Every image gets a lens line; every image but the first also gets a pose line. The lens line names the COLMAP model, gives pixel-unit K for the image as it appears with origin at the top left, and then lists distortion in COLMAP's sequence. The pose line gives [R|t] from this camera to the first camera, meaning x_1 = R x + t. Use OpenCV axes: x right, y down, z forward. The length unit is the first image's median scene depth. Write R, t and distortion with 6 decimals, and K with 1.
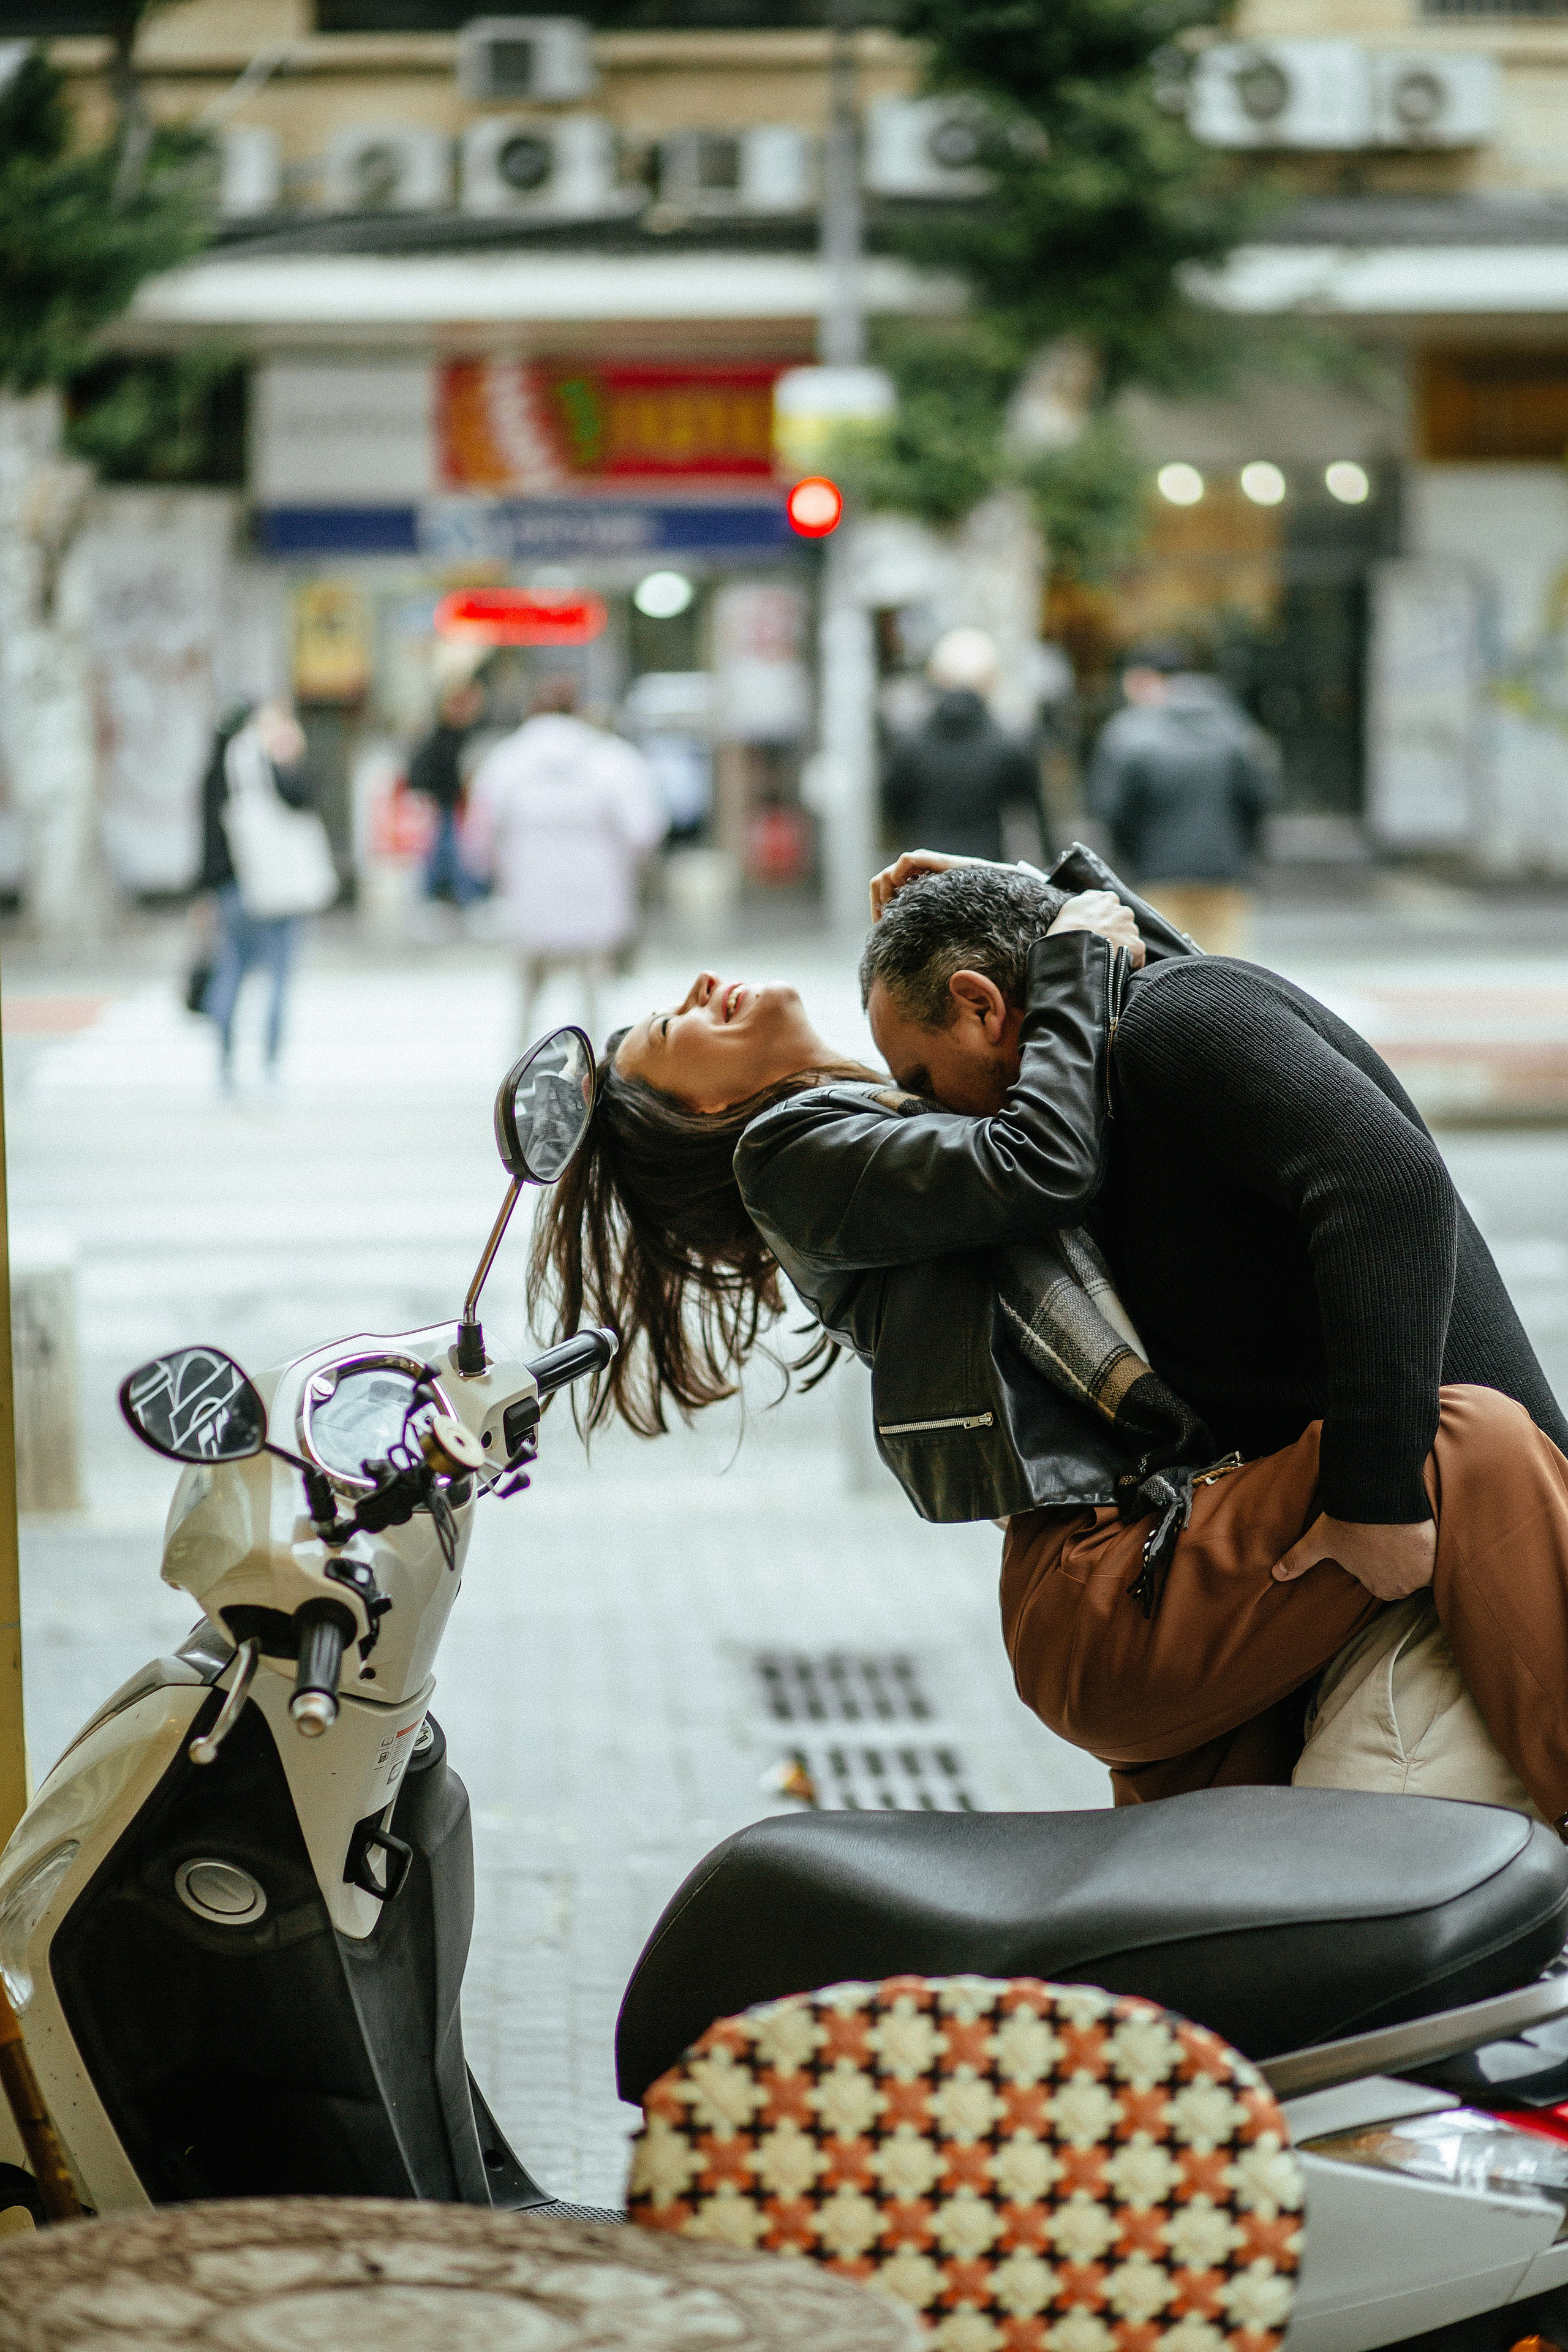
lens RADIAL K [[5803.5, 0, 784.0], [0, 5803.5, 1176.0], [0, 0, 1]] dist [-0.032533, -1.015212]
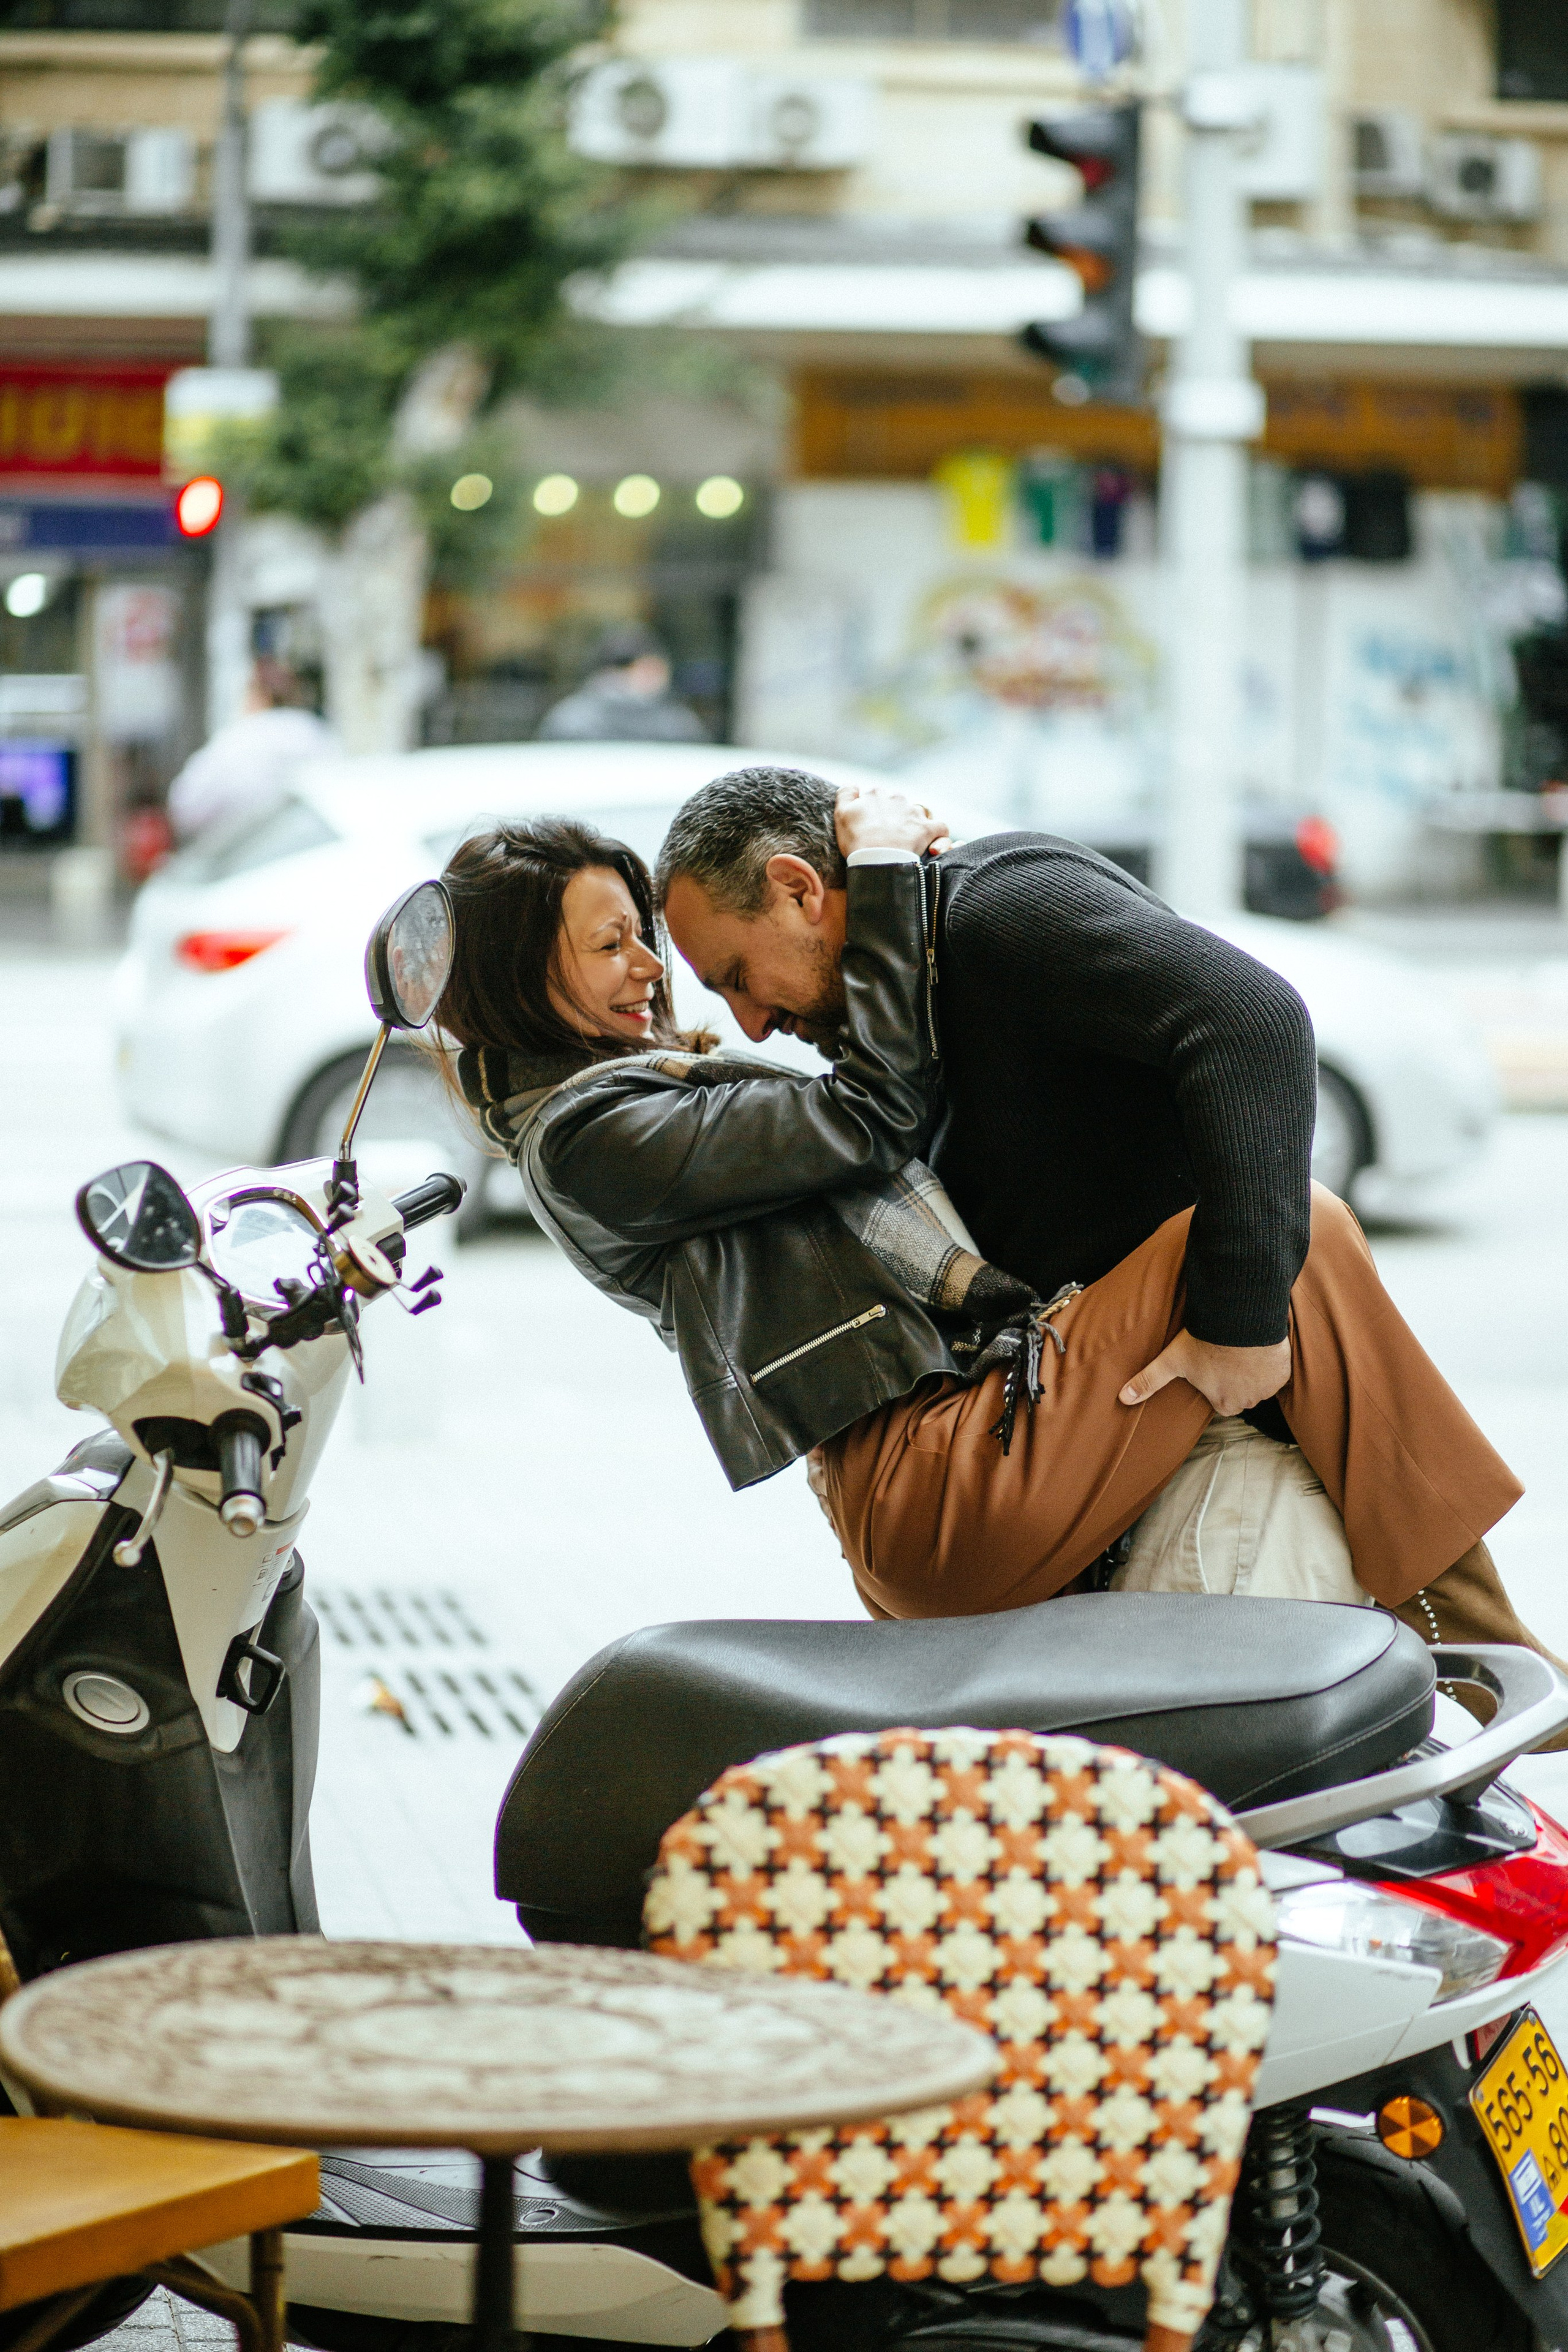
lens RADIAL K [[5799.2, 0, 786.5], [0, 5799.2, 1122.0], [0, 0, 1]] dist [-0.032454, -0.699642]
pose [[0.992555, 0.012026, 0.121205, -0.108933], [-0.010348, 0.999842, -0.014462, 0.035098], [-0.121360, 0.013100, 0.992522, -0.048244]]
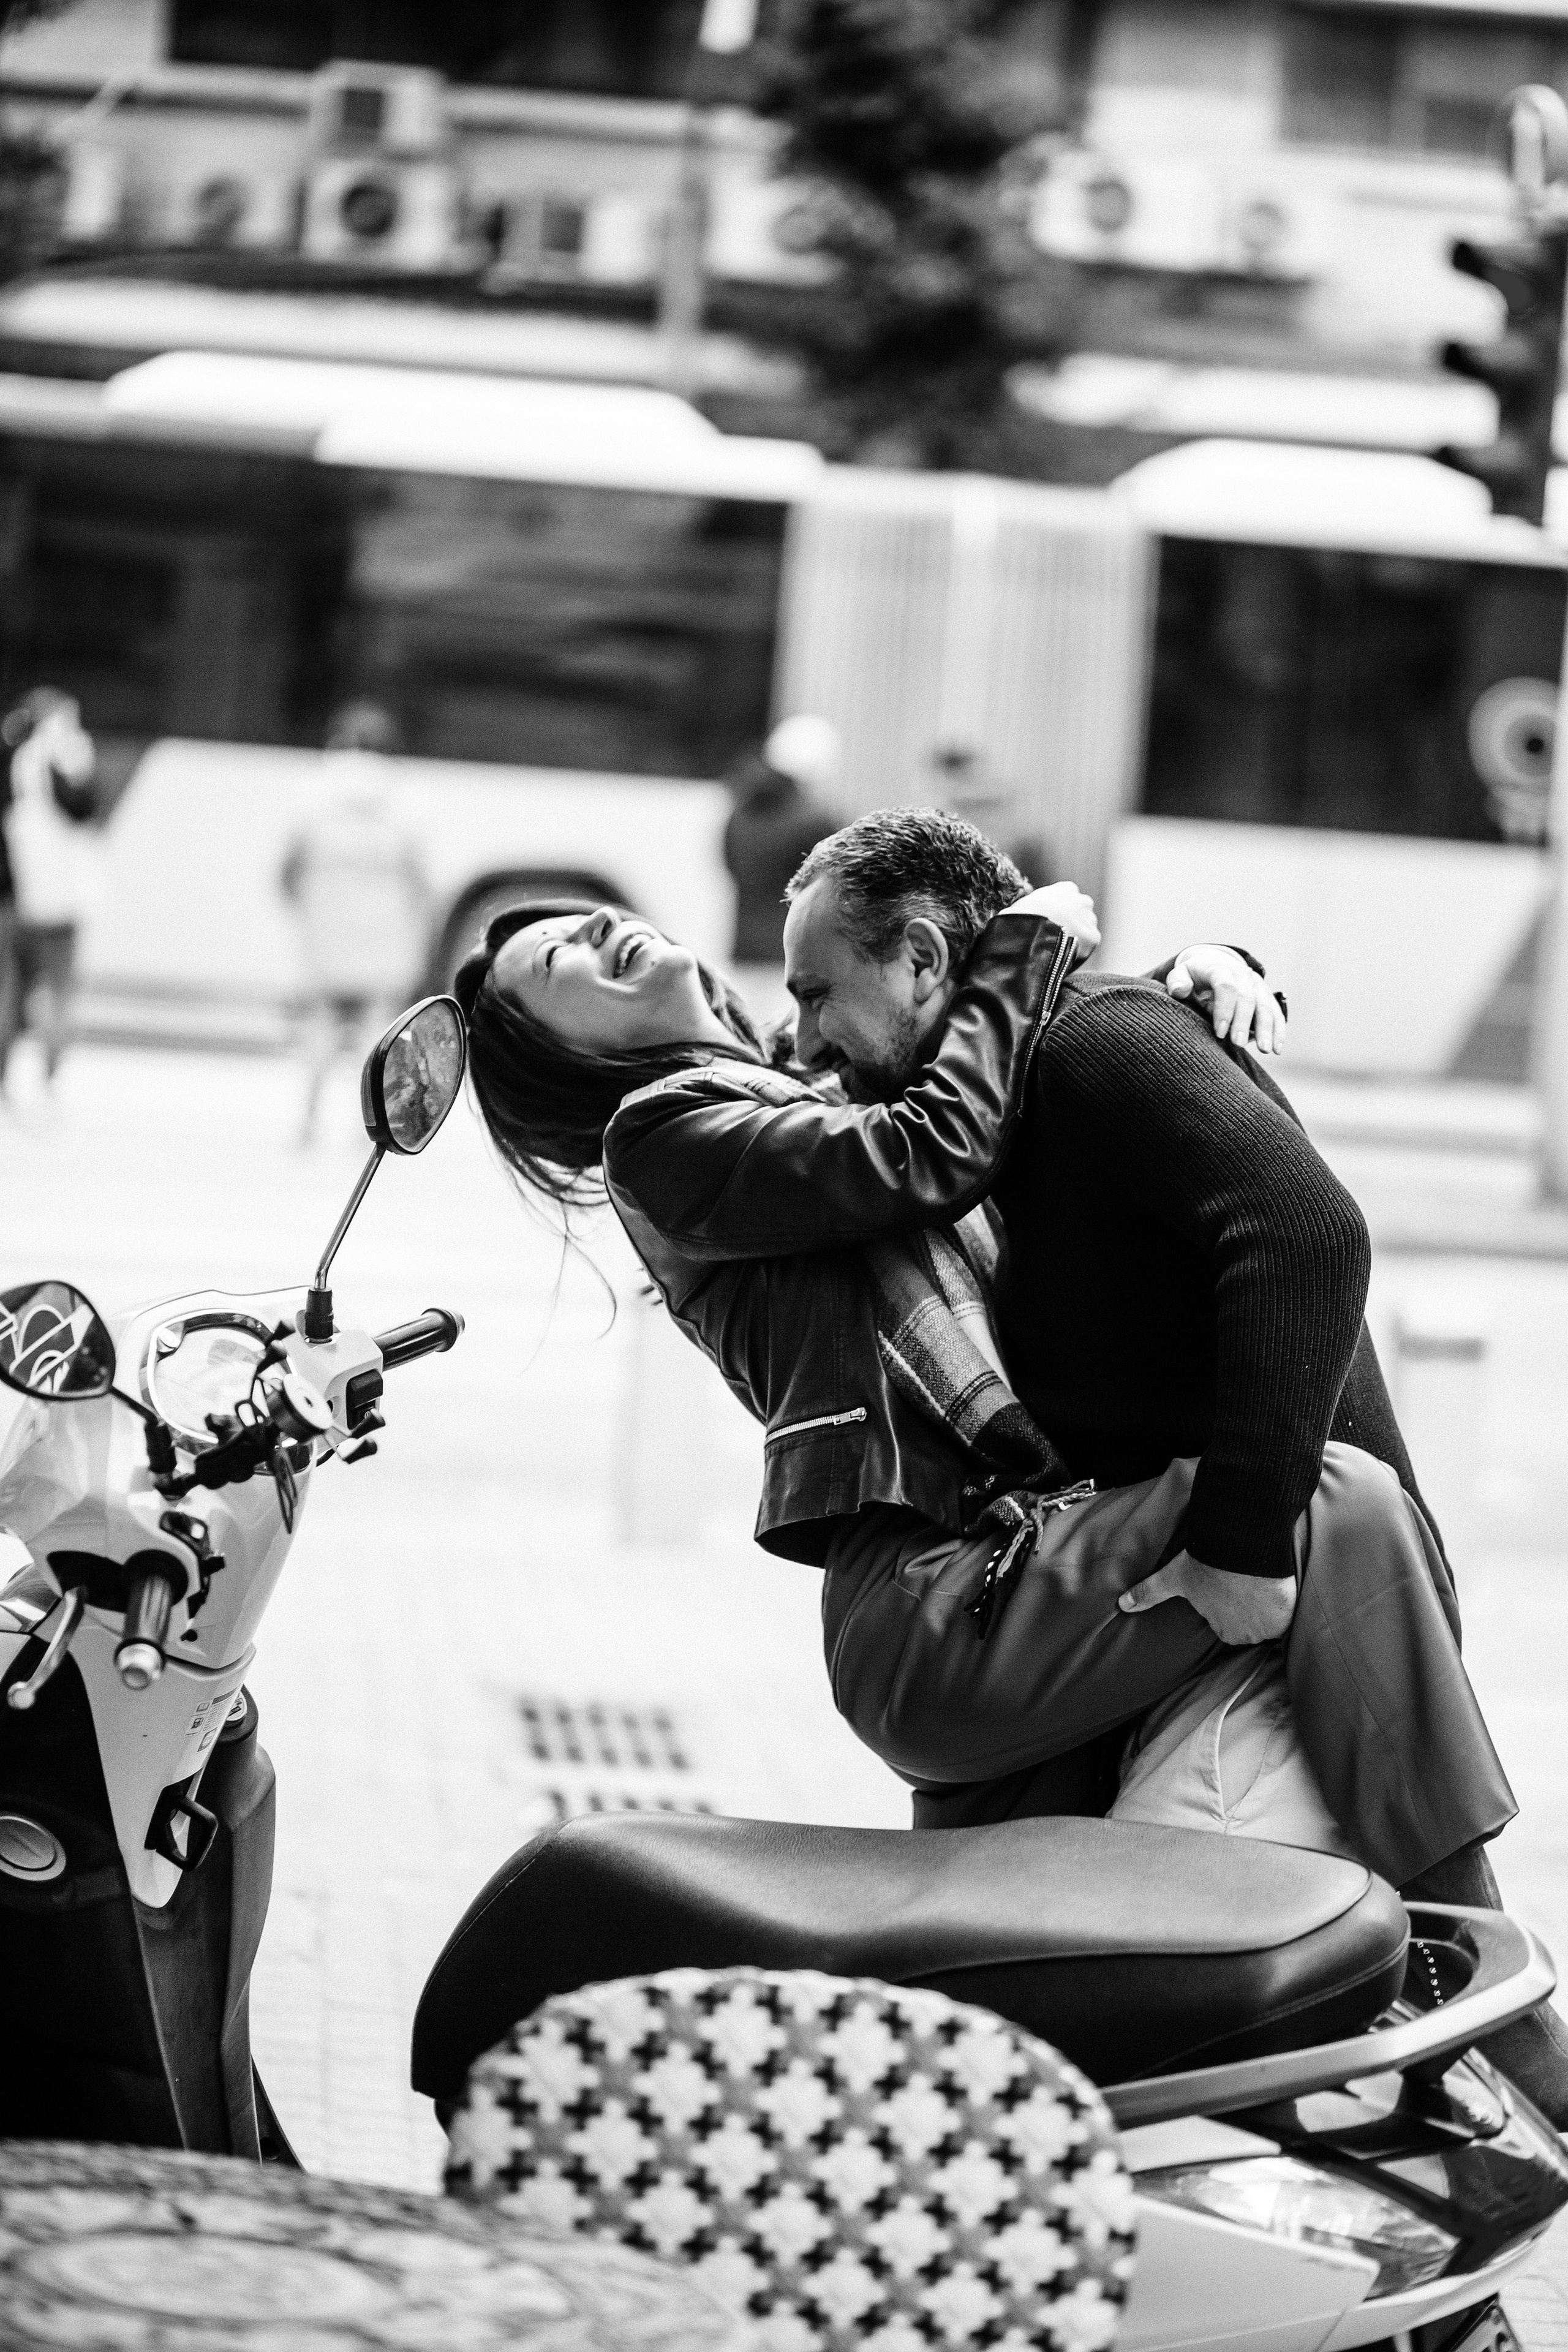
lens RADIAL K [[5803.5, 0, 784.0], [0, 5803.5, 1176.0], [0, 0, 1]] dist [-0.032533, -1.015212]
pose [[0.995692, 0.082266, 0.042781, -0.021091], [-0.081593, 0.996516, -0.017247, 0.018067], [-0.044051, 0.013682, 0.998936, 0.019009]]
